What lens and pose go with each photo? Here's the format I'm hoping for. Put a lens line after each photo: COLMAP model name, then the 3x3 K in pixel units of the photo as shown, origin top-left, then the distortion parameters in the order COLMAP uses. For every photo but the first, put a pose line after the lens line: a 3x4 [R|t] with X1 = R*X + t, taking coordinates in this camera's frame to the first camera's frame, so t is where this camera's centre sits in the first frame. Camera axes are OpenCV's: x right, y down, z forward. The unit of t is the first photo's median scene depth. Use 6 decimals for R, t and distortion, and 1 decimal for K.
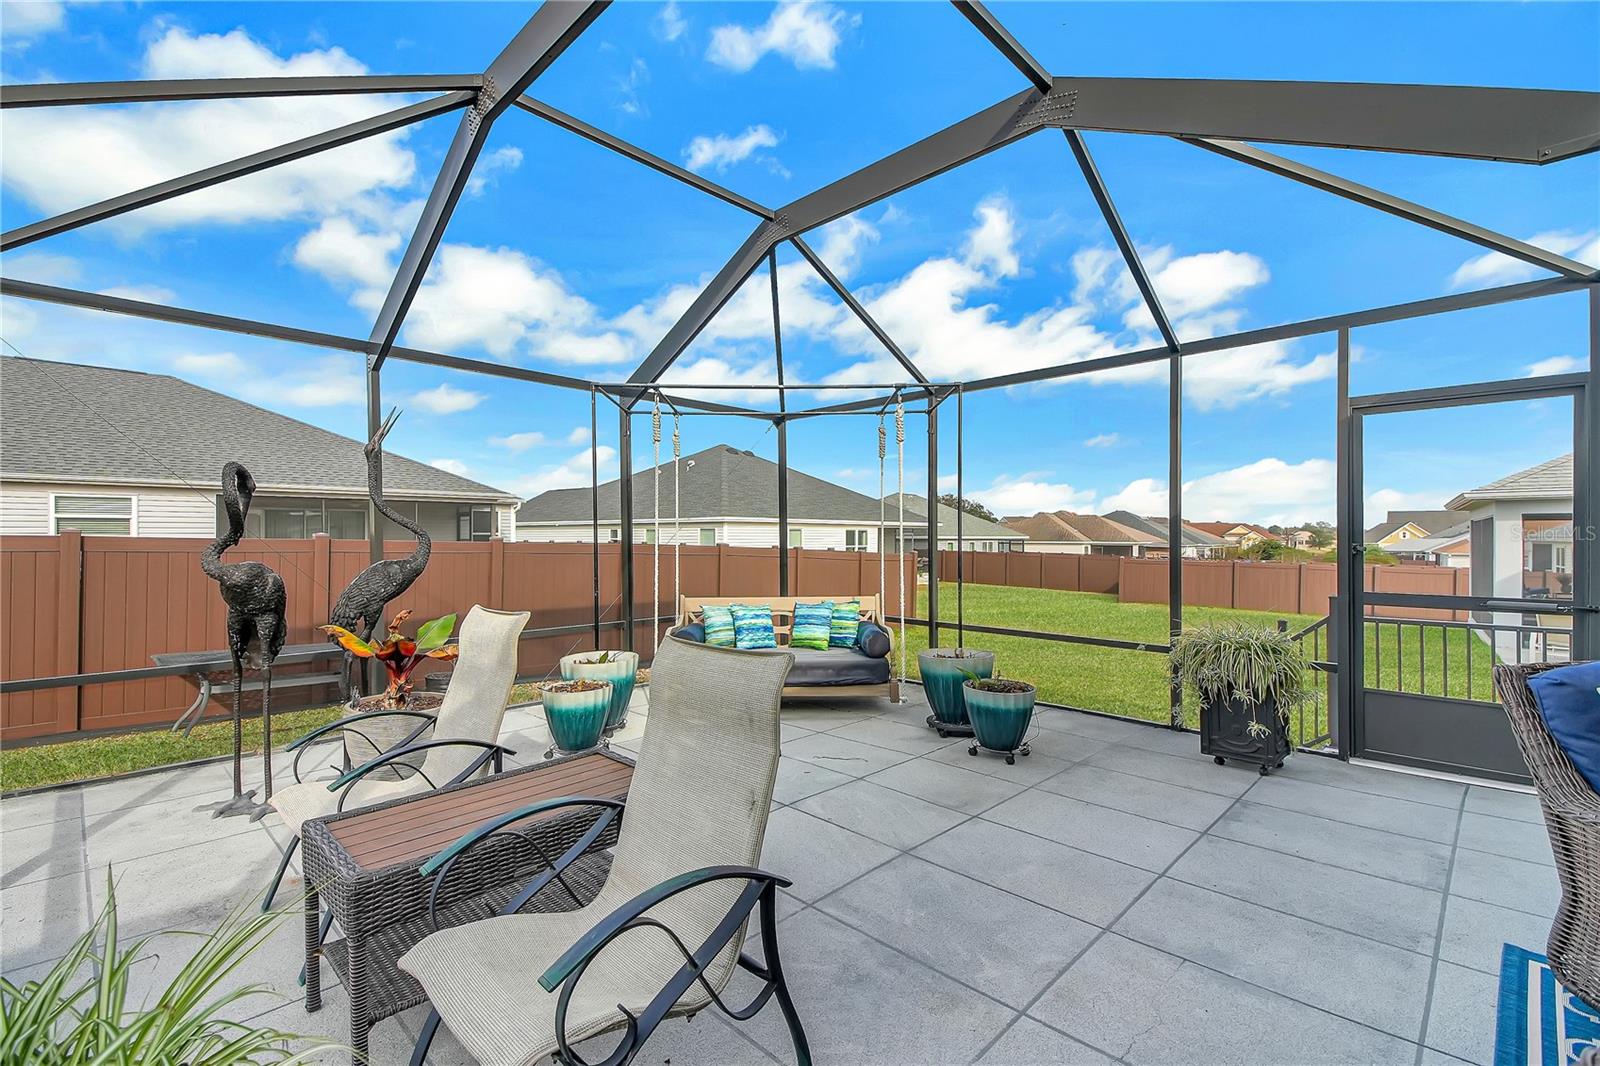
lens RADIAL K [[692.2, 0, 796.7], [0, 692.2, 507.2], [0, 0, 1]] dist [0.039664, -0.019966]
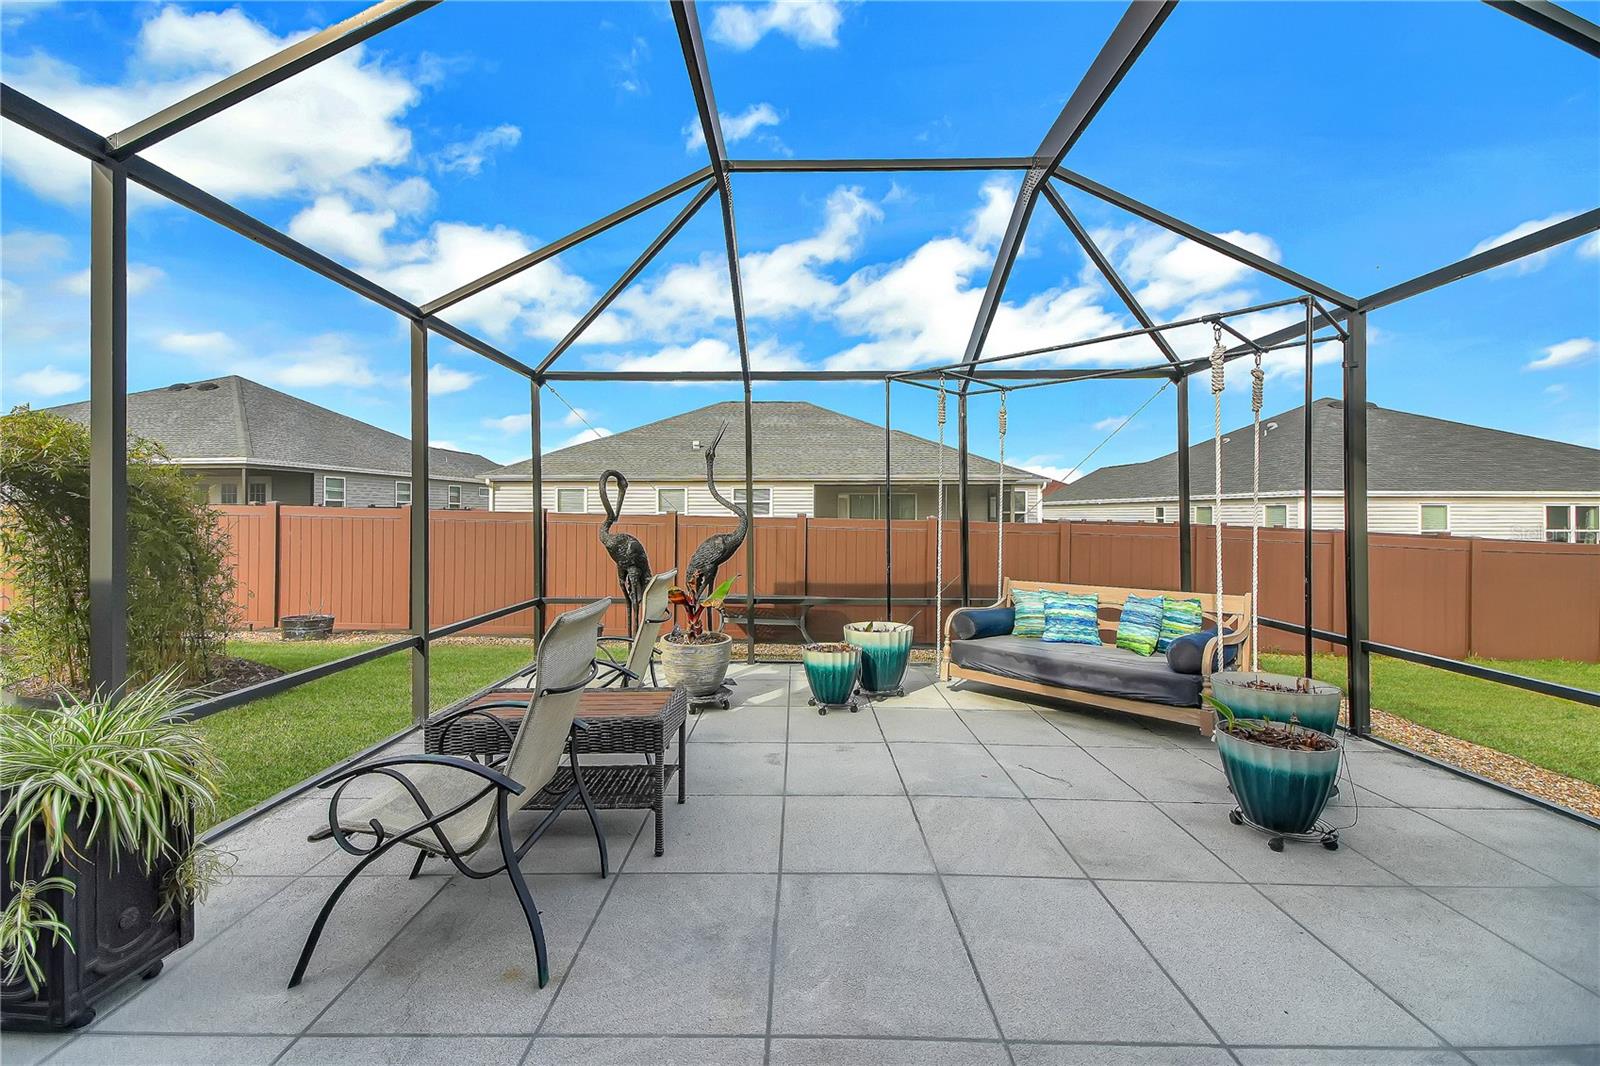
lens RADIAL K [[692.2, 0, 796.7], [0, 692.2, 507.2], [0, 0, 1]] dist [0.039664, -0.019966]
pose [[0.694349, -0.008711, -0.719585, 0.340181], [0.030628, 0.999378, 0.017455, 0.005271], [0.718986, -0.034159, 0.694185, 0.139298]]
